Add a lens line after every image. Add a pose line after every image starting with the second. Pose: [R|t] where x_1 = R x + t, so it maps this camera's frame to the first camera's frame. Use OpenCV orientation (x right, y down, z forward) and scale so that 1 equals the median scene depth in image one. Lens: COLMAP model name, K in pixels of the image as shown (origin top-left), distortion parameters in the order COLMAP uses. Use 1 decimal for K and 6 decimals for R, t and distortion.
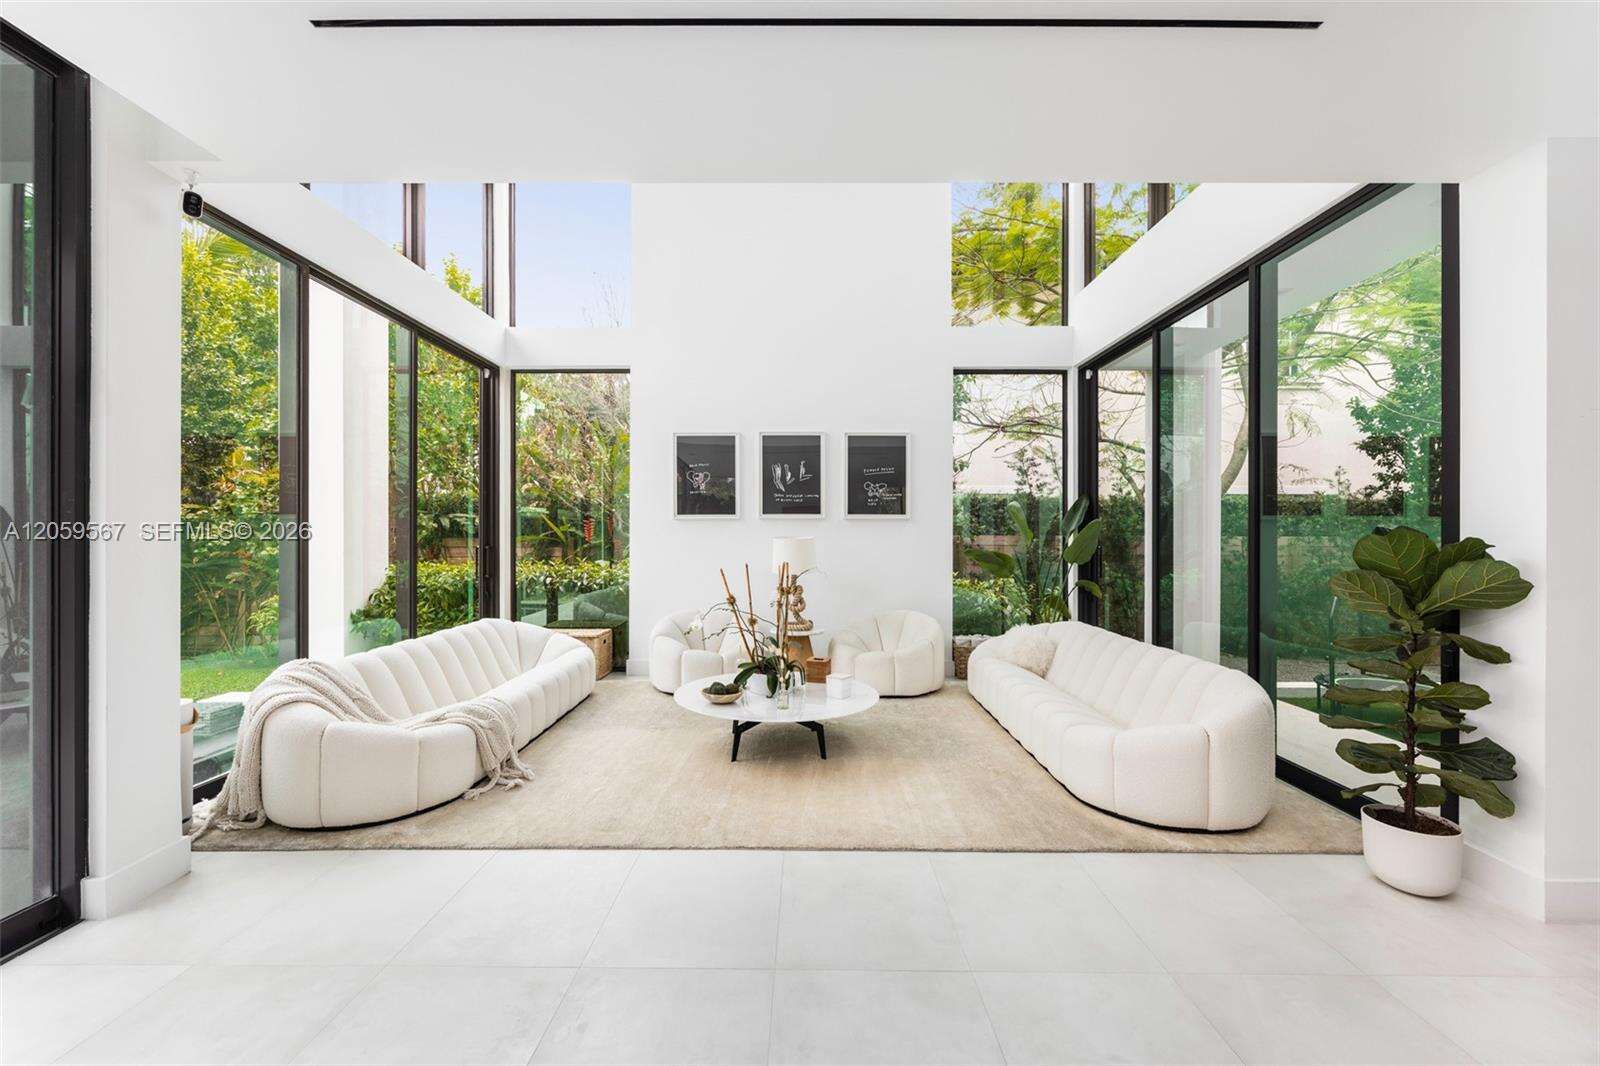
lens RADIAL K [[628.5, 0, 800.2], [0, 628.5, 540.3], [0, 0, 1]] dist [-0.011434, 0.002223]
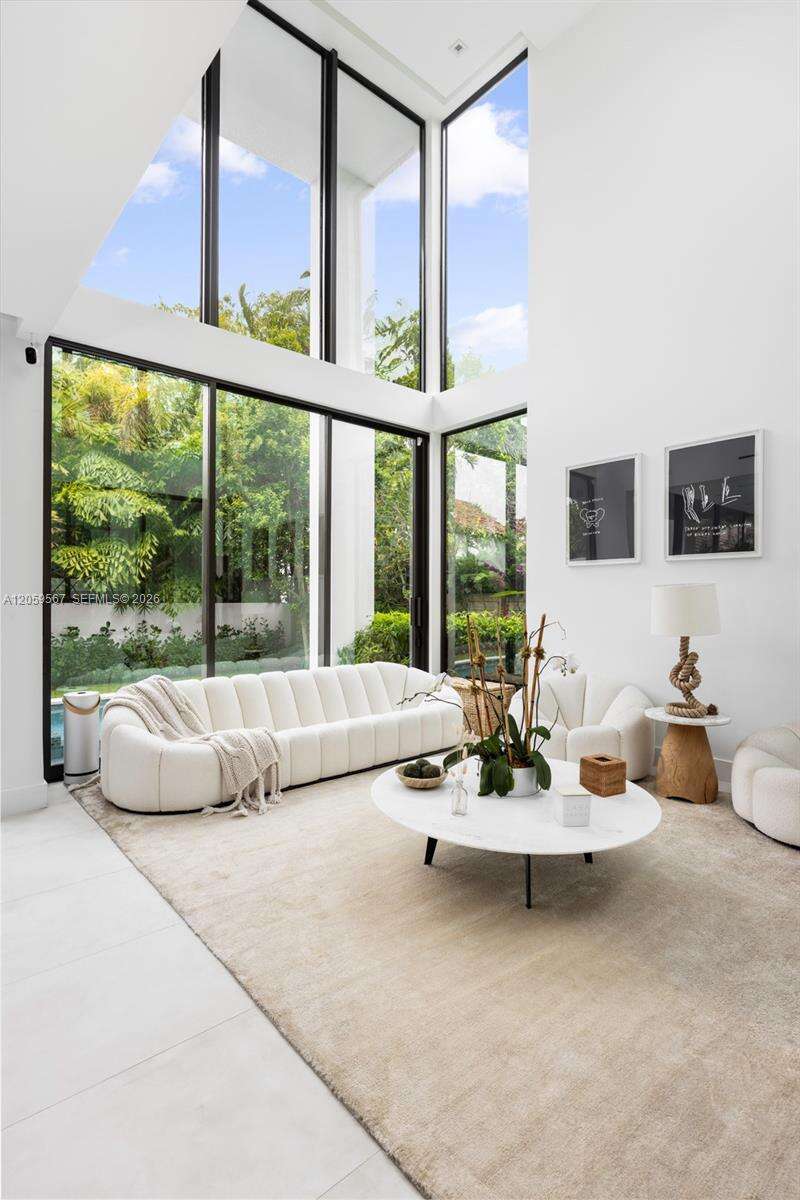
lens RADIAL K [[583.8, 0, 403.1], [0, 583.8, 602.0], [0, 0, 1]] dist [-0.004464, -0.001216]
pose [[0.656277, 0.004900, -0.754504, 0.257662], [-0.005771, 0.999982, 0.001474, 0.015366], [0.754498, 0.003387, 0.656293, 0.304887]]
